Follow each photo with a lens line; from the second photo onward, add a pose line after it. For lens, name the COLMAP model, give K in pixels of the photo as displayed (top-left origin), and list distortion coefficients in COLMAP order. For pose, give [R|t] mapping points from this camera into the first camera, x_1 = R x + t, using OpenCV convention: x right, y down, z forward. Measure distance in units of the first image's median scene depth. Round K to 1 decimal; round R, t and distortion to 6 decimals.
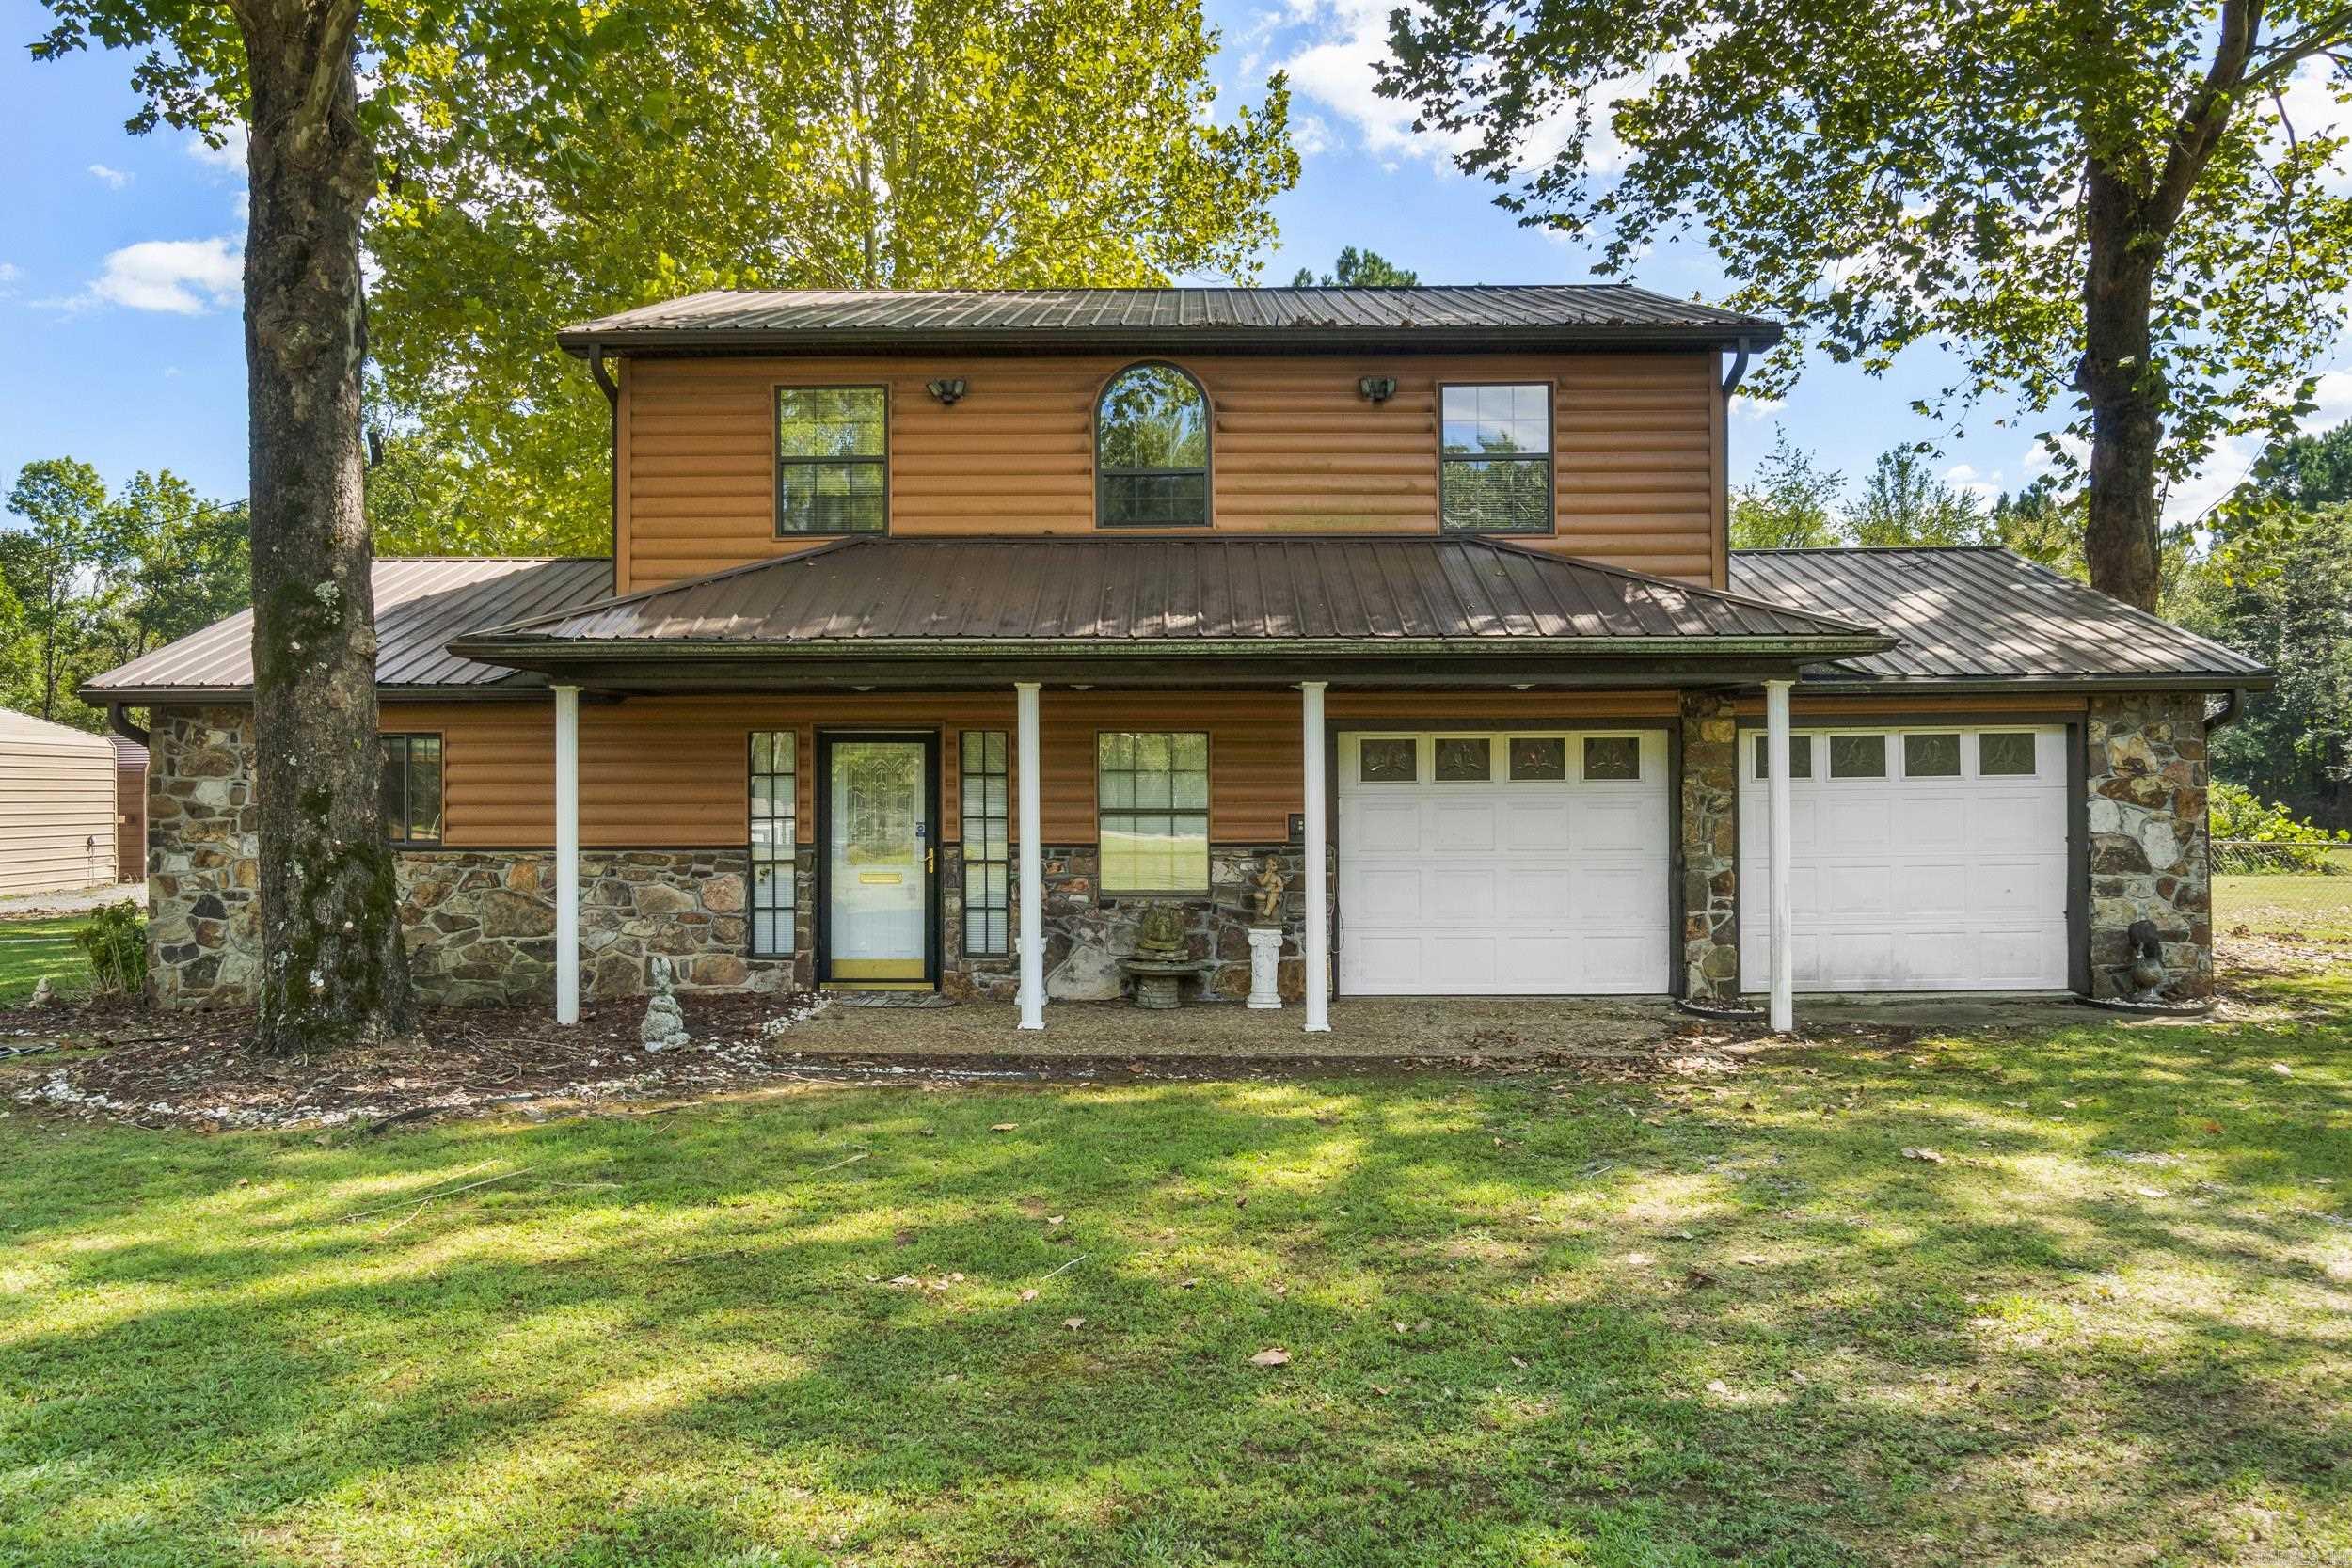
lens RADIAL K [[1831.2, 0, 1176.0], [0, 1831.2, 781.4], [0, 0, 1]] dist [0.013662, 0.003721]
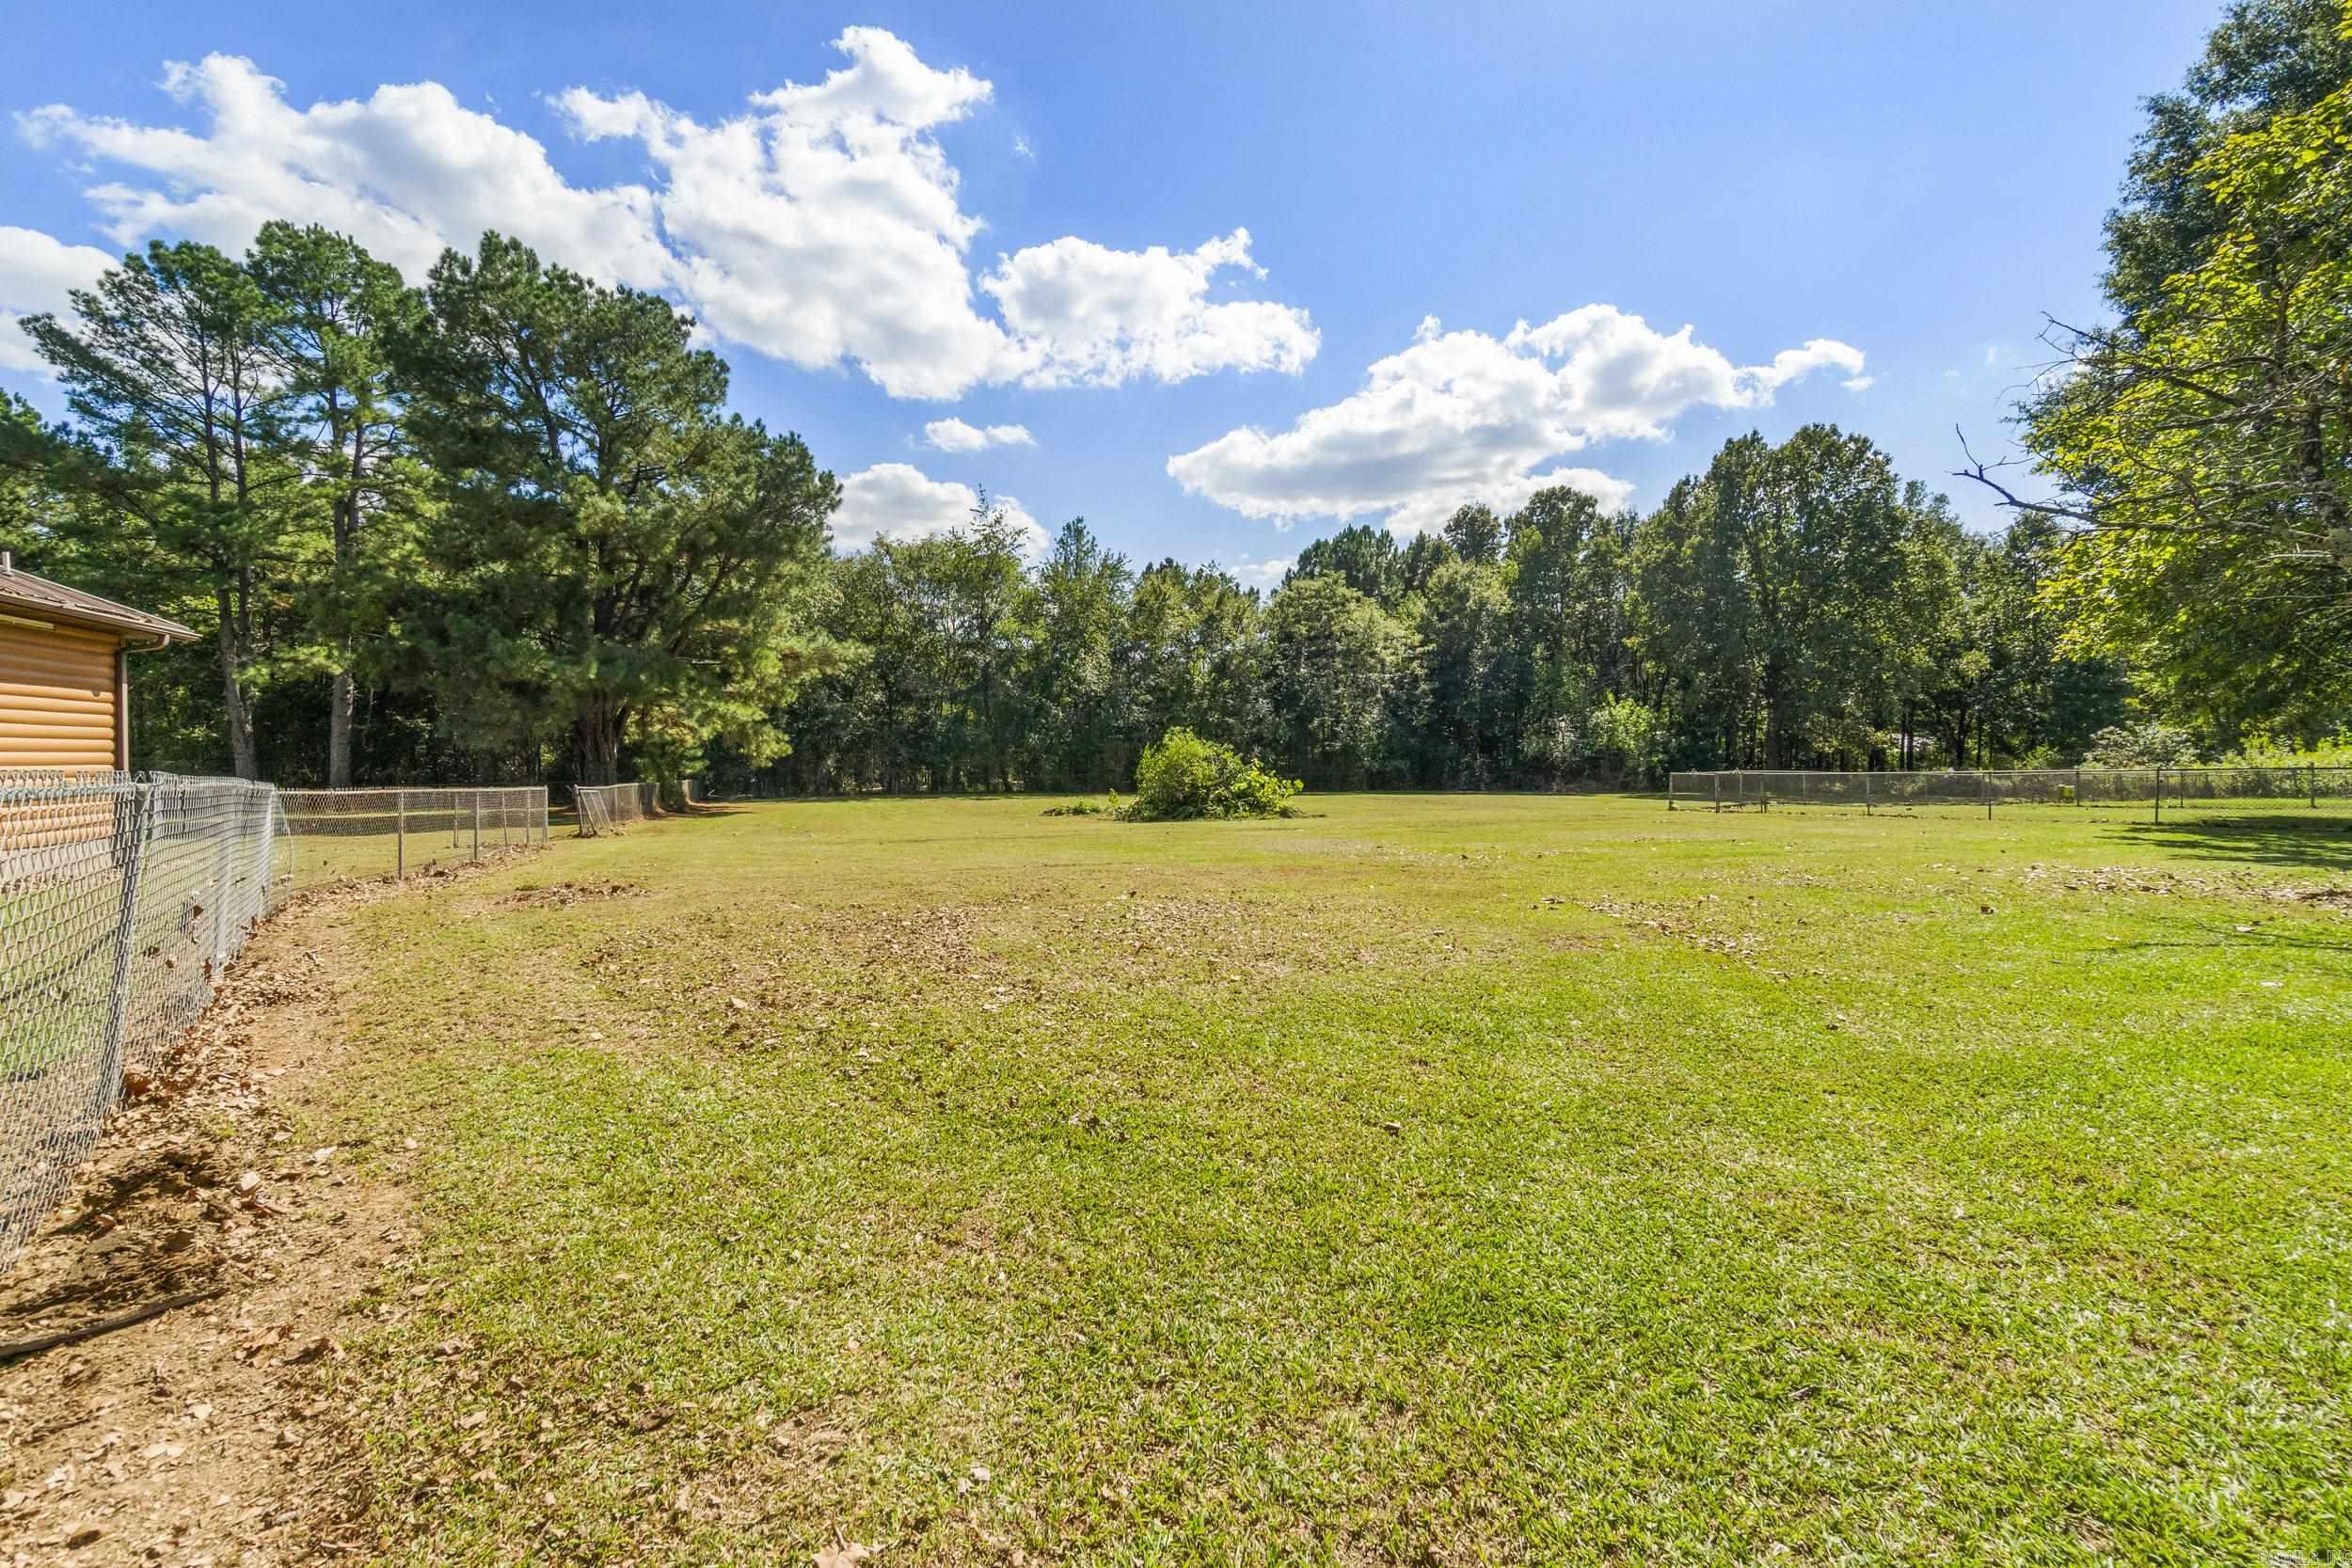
lens RADIAL K [[1038.0, 0, 1170.1], [0, 1038.0, 773.2], [0, 0, 1]] dist [-0.014475, -0.000330]
pose [[0.931206, -0.001743, 0.364489, 0.218706], [-0.002257, 0.999942, 0.010549, 0.010542], [-0.364487, -0.010646, 0.931148, 0.281823]]
